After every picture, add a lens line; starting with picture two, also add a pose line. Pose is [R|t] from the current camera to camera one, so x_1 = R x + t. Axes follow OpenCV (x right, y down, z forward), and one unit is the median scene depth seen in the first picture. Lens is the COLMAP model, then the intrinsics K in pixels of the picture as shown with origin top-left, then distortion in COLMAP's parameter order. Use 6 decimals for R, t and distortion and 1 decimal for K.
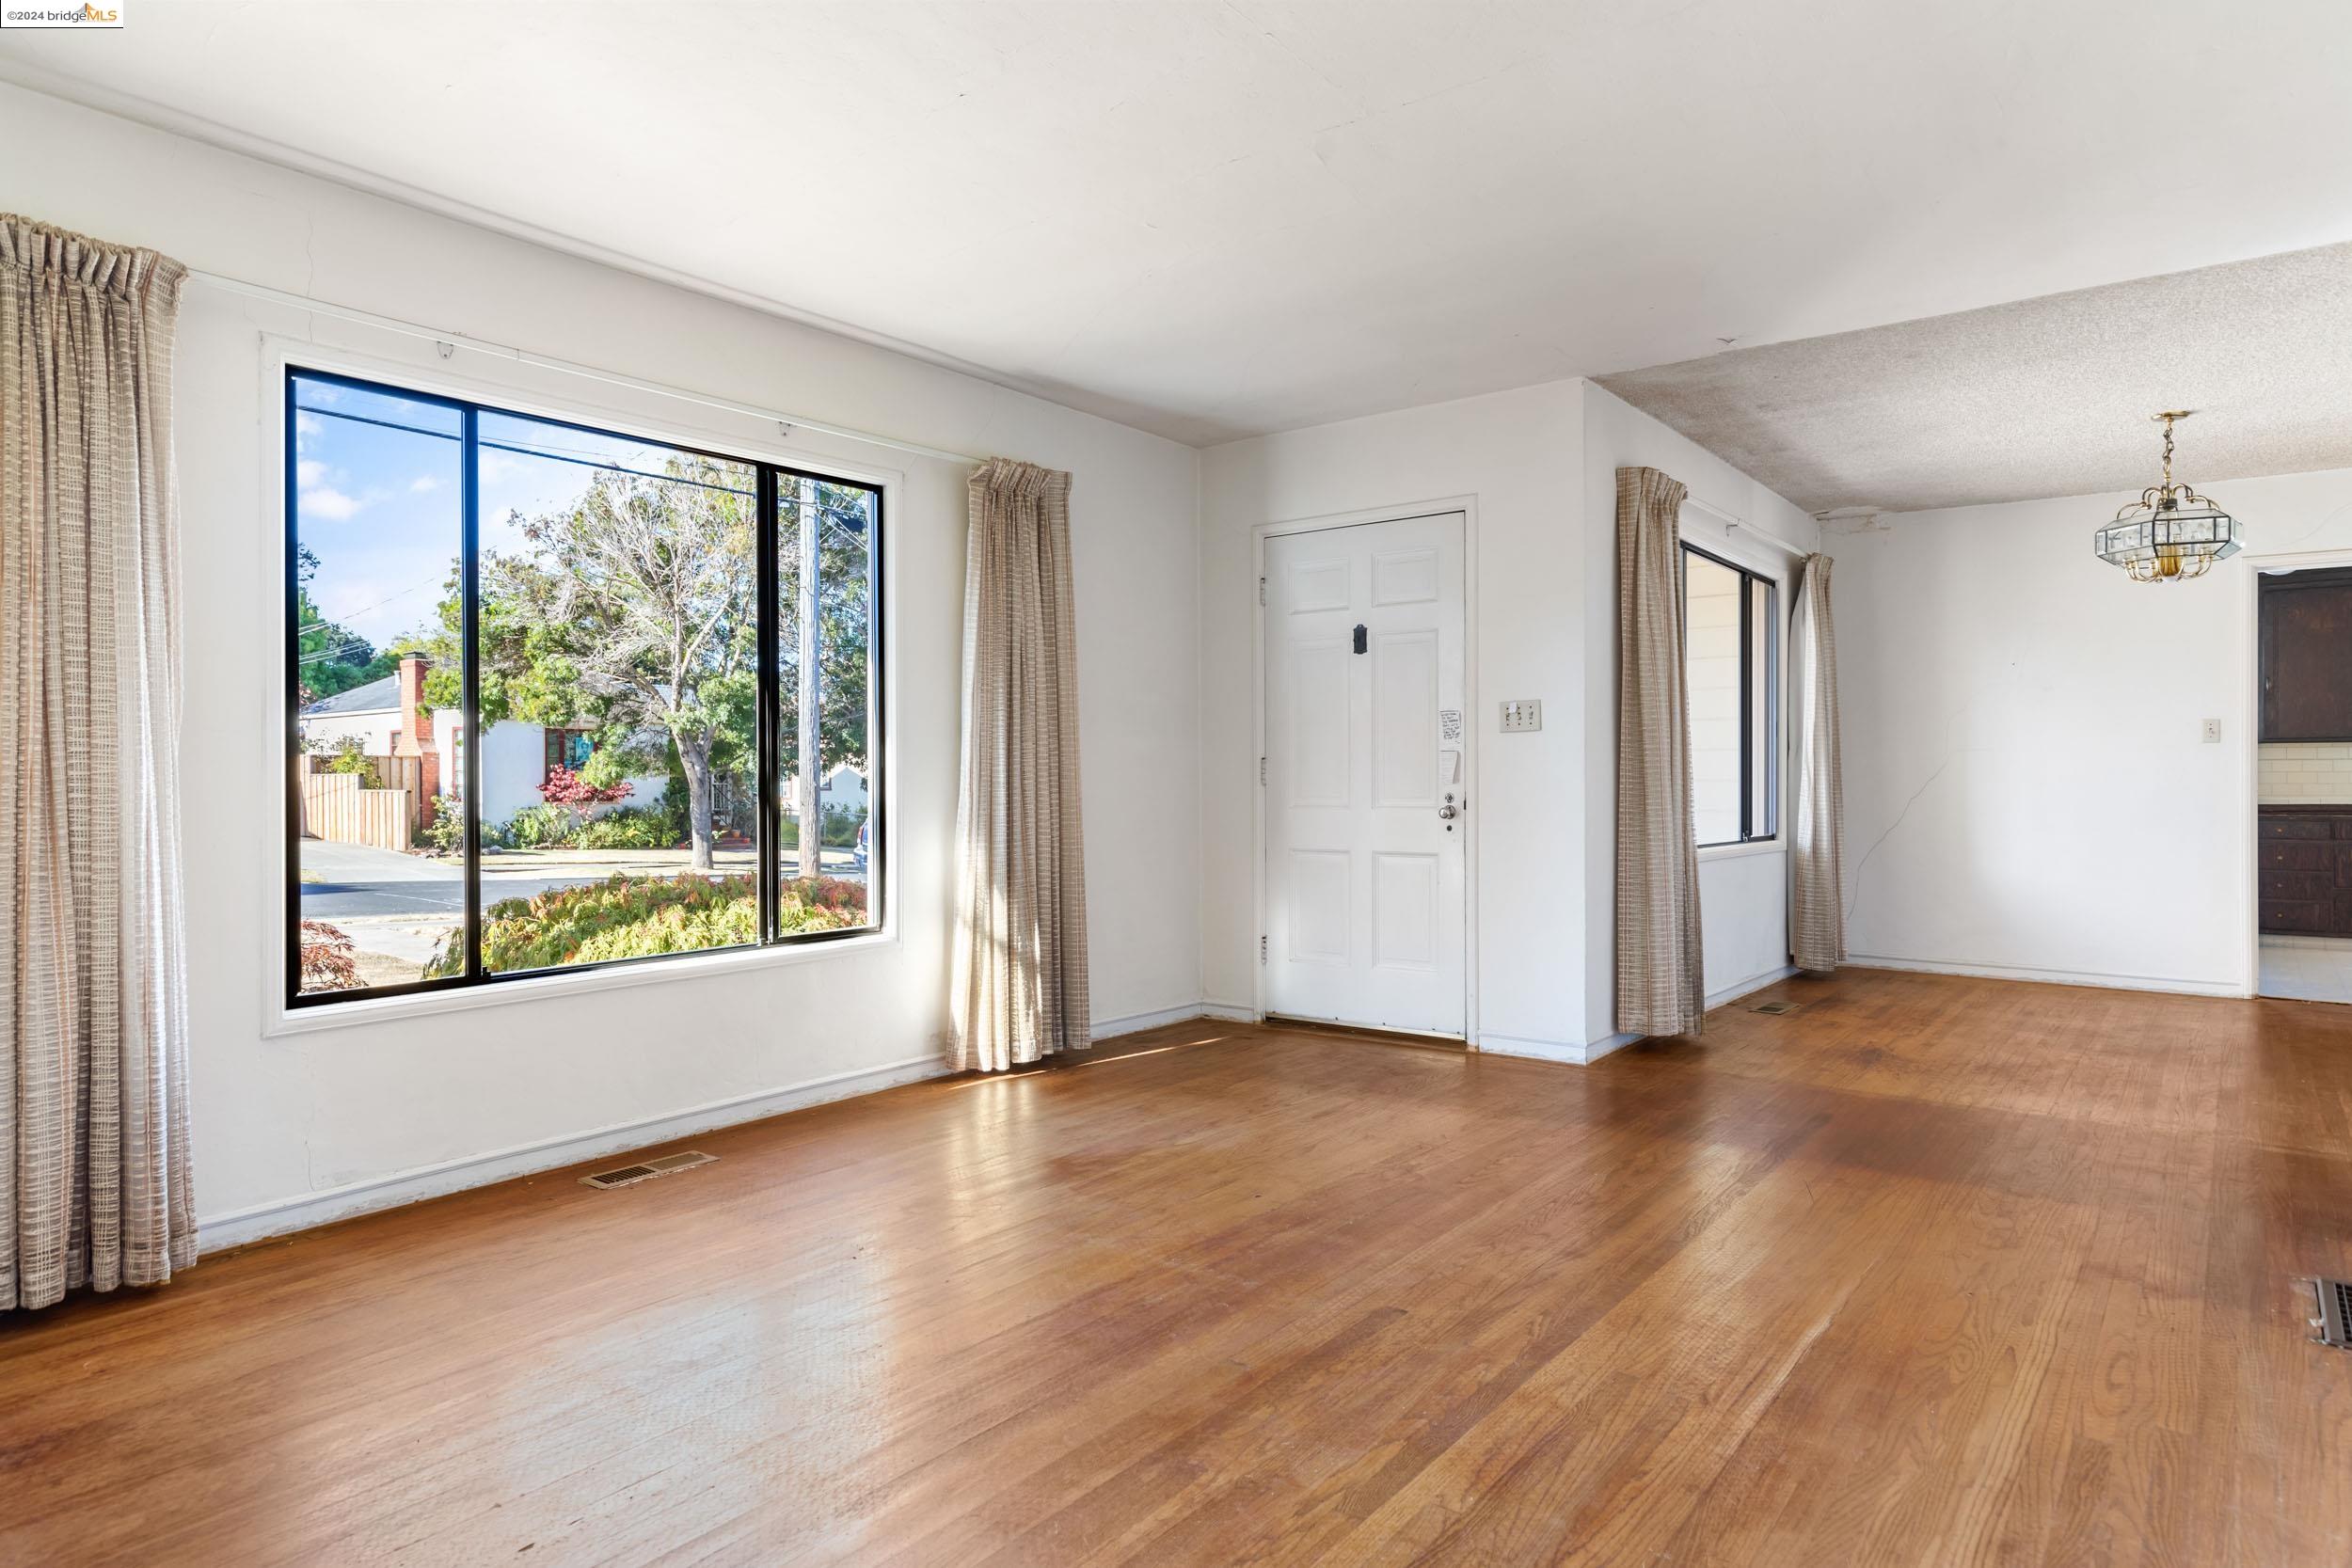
lens RADIAL K [[1400.7, 0, 1185.7], [0, 1400.7, 782.2], [0, 0, 1]] dist [0.007036, -0.002927]
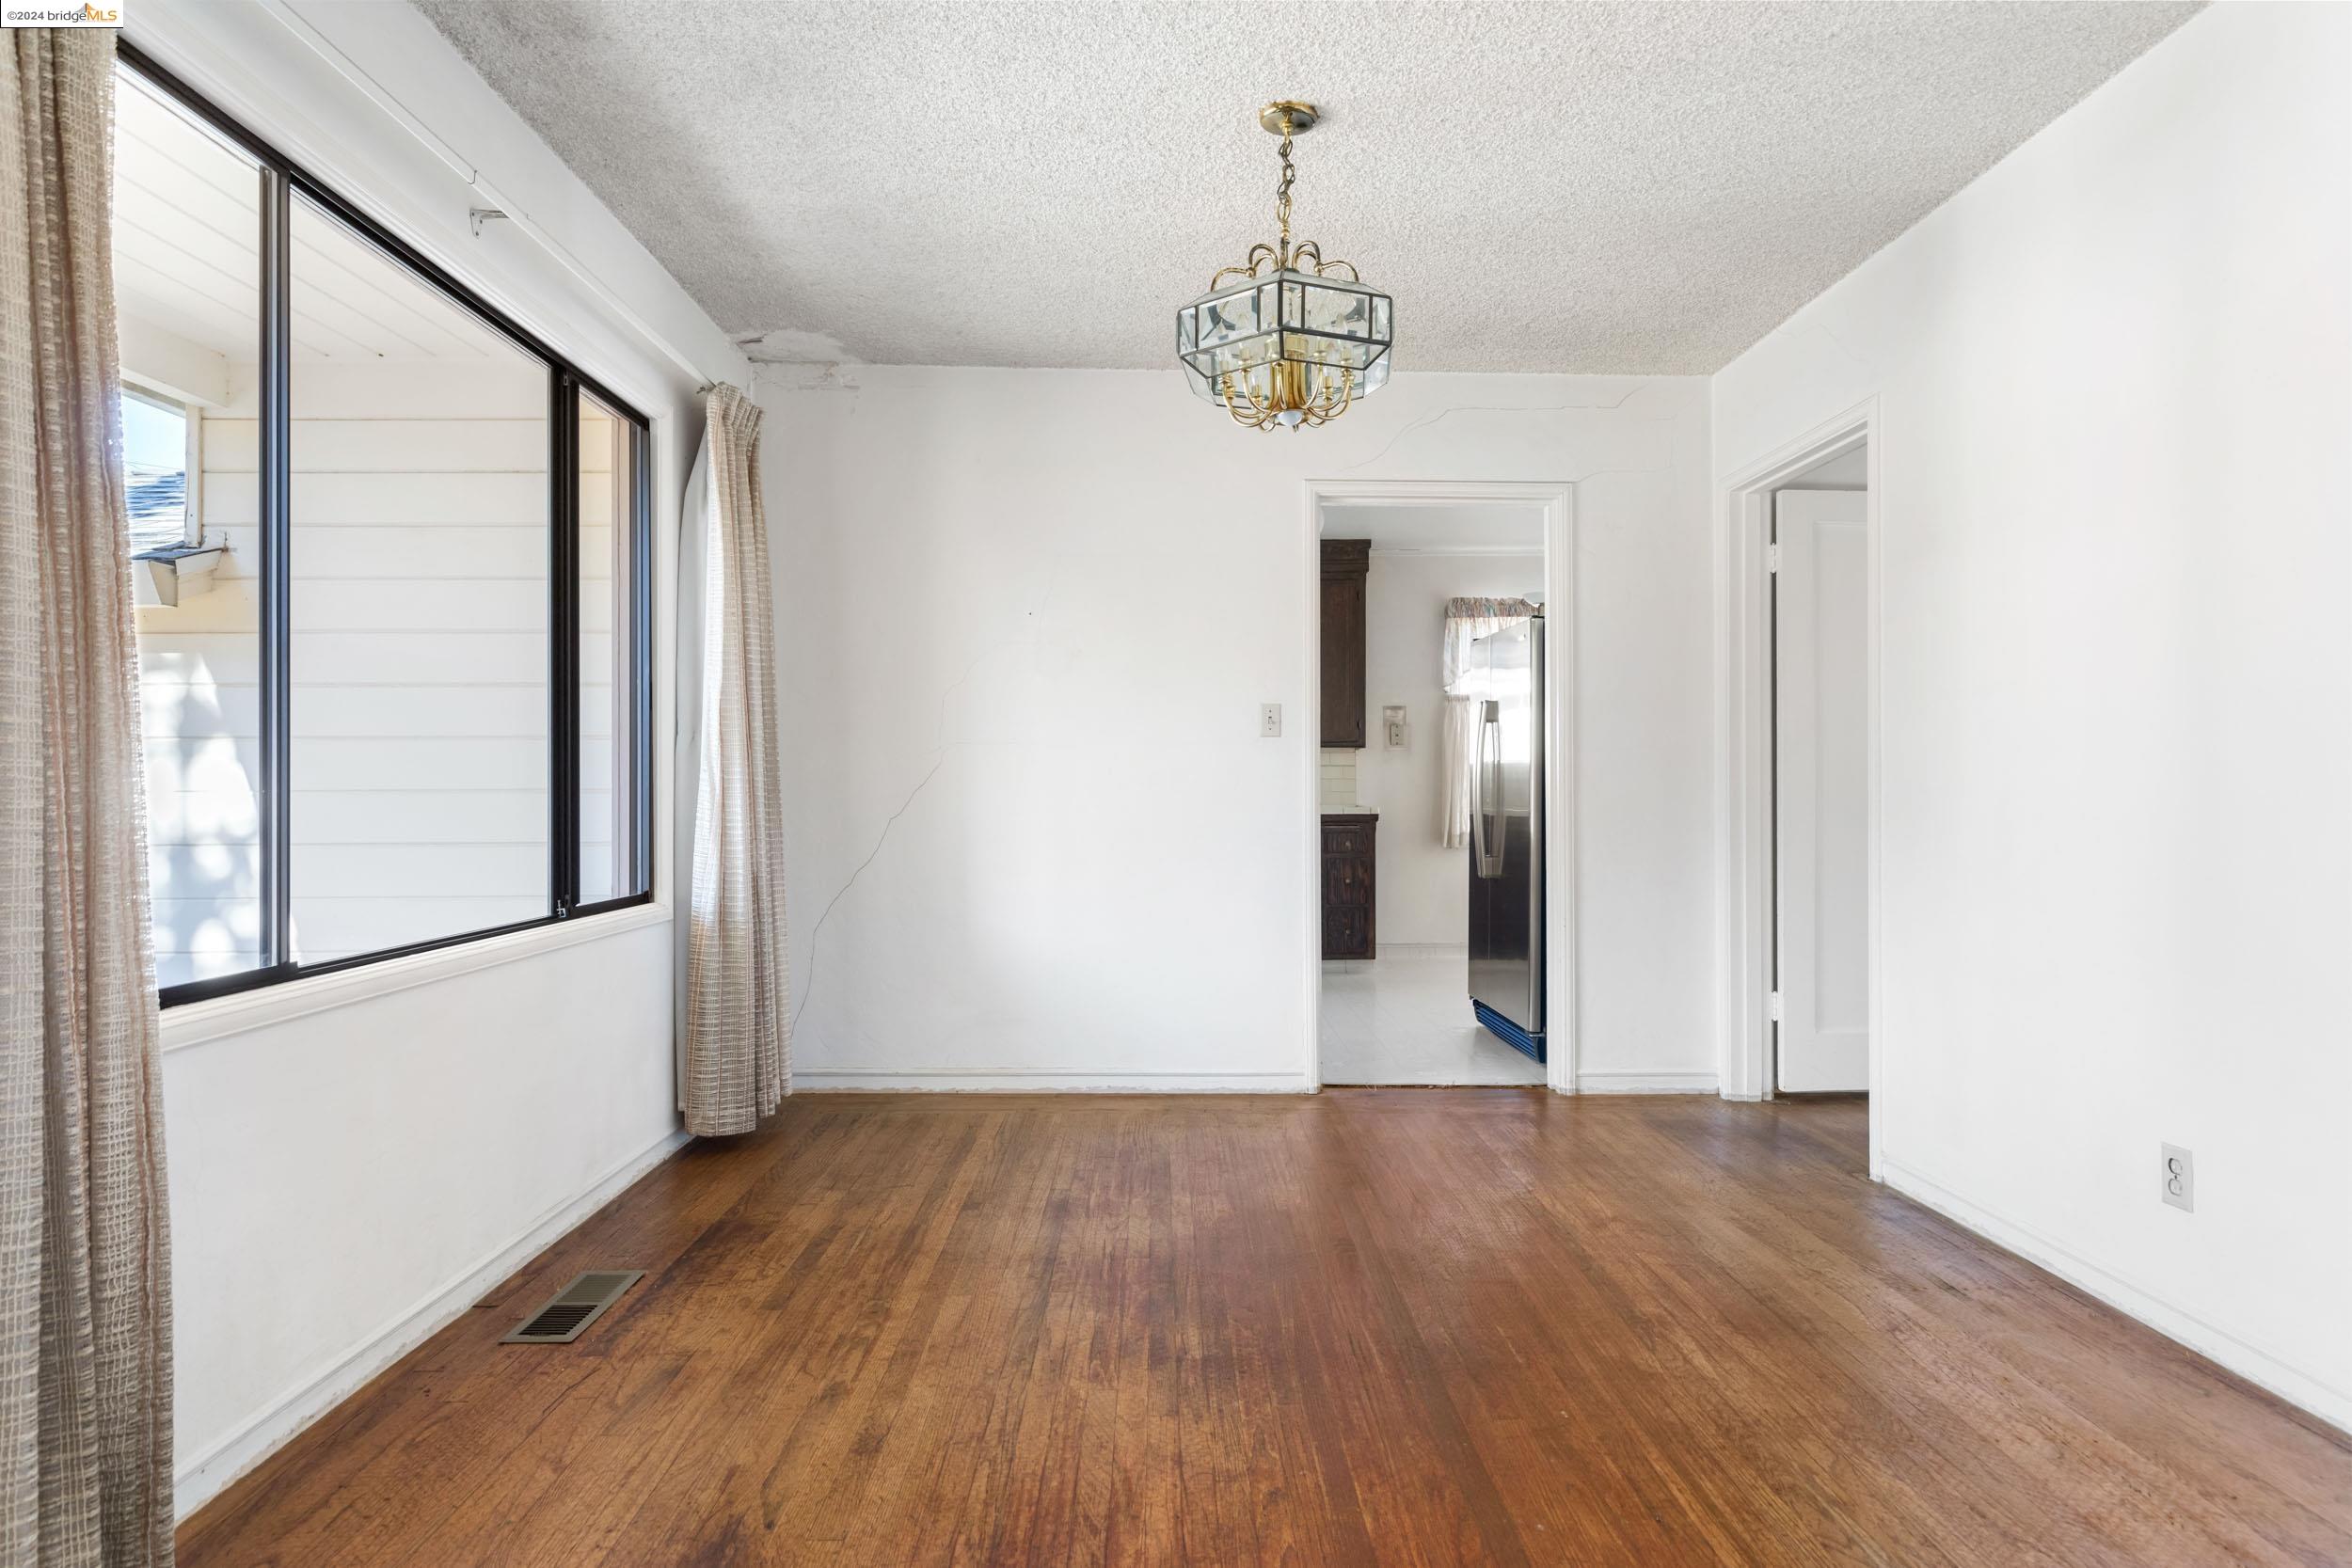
lens RADIAL K [[1246.6, 0, 1193.2], [0, 1246.6, 791.1], [0, 0, 1]] dist [0.006122, -0.002688]
pose [[0.780778, -0.003055, 0.624801, 0.417381], [0.001820, 0.999995, 0.002615, -0.003213], [-0.624806, -0.000905, 0.780779, 0.729036]]
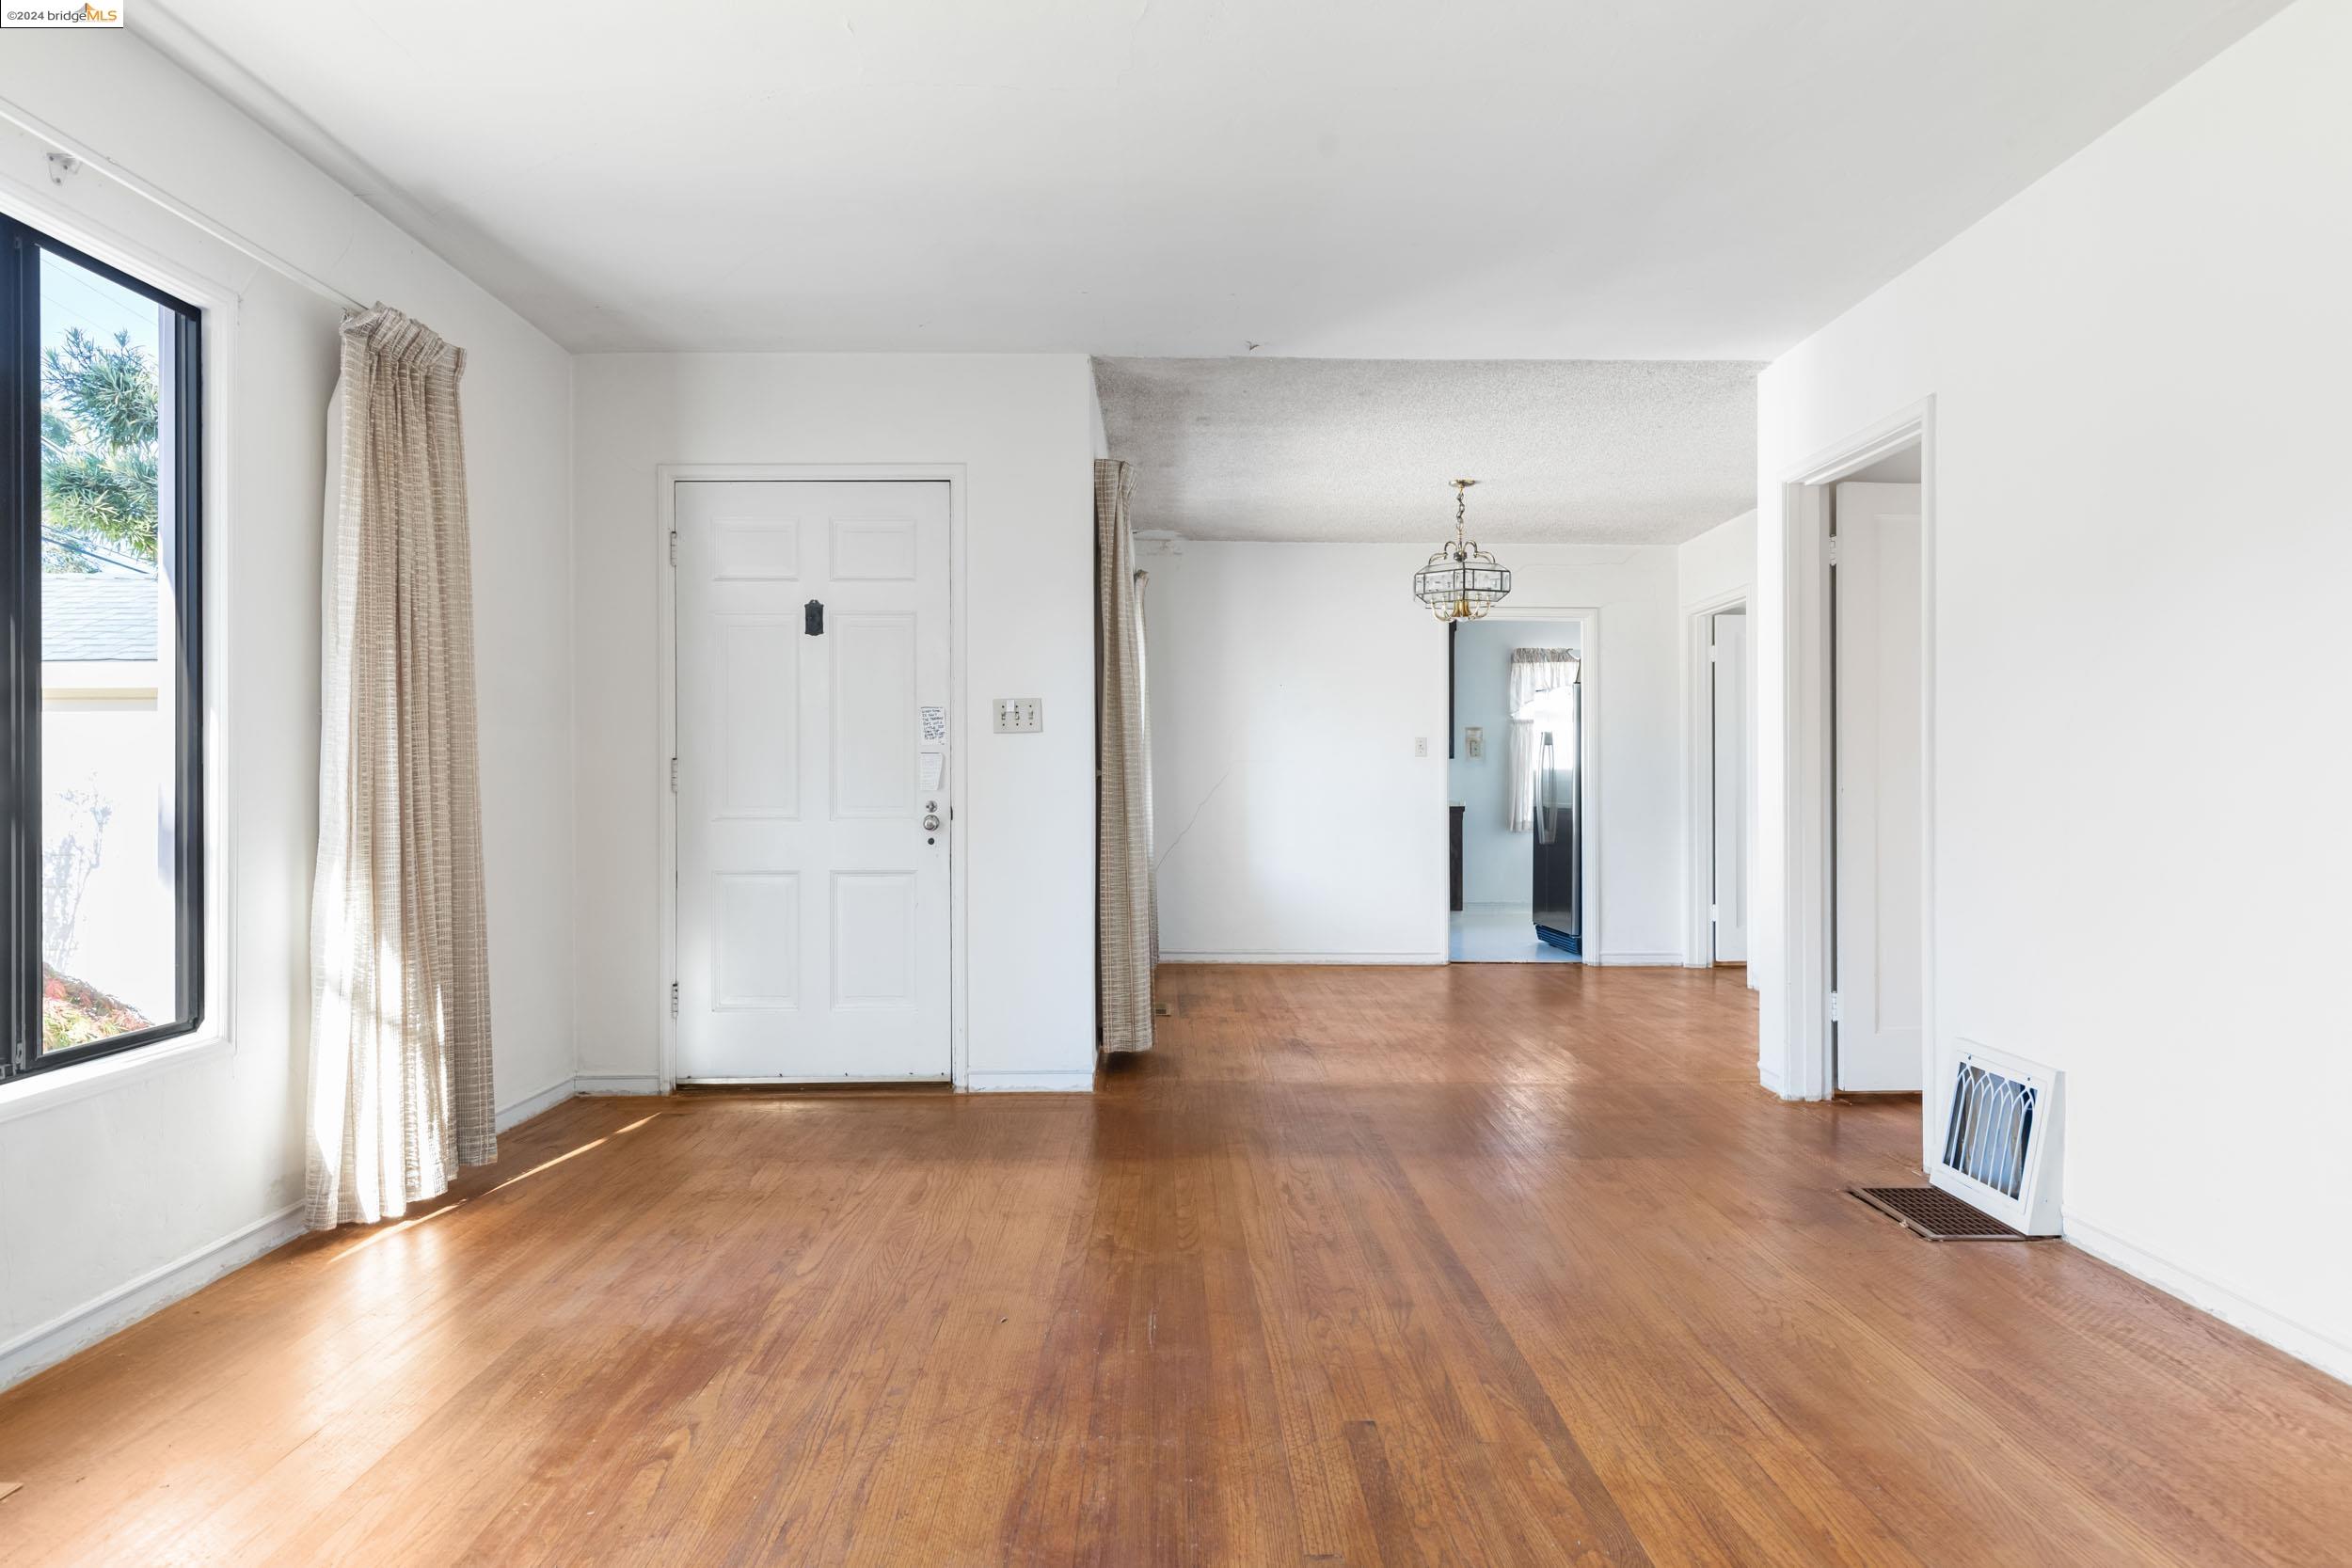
lens RADIAL K [[1400.7, 0, 1194.0], [0, 1400.7, 789.4], [0, 0, 1]] dist [0.007036, -0.002927]
pose [[0.782881, -0.000244, 0.622171, -0.249671], [0.001211, 0.999999, -0.001132, 0.001688], [-0.622170, 0.001640, 0.782881, 0.232942]]
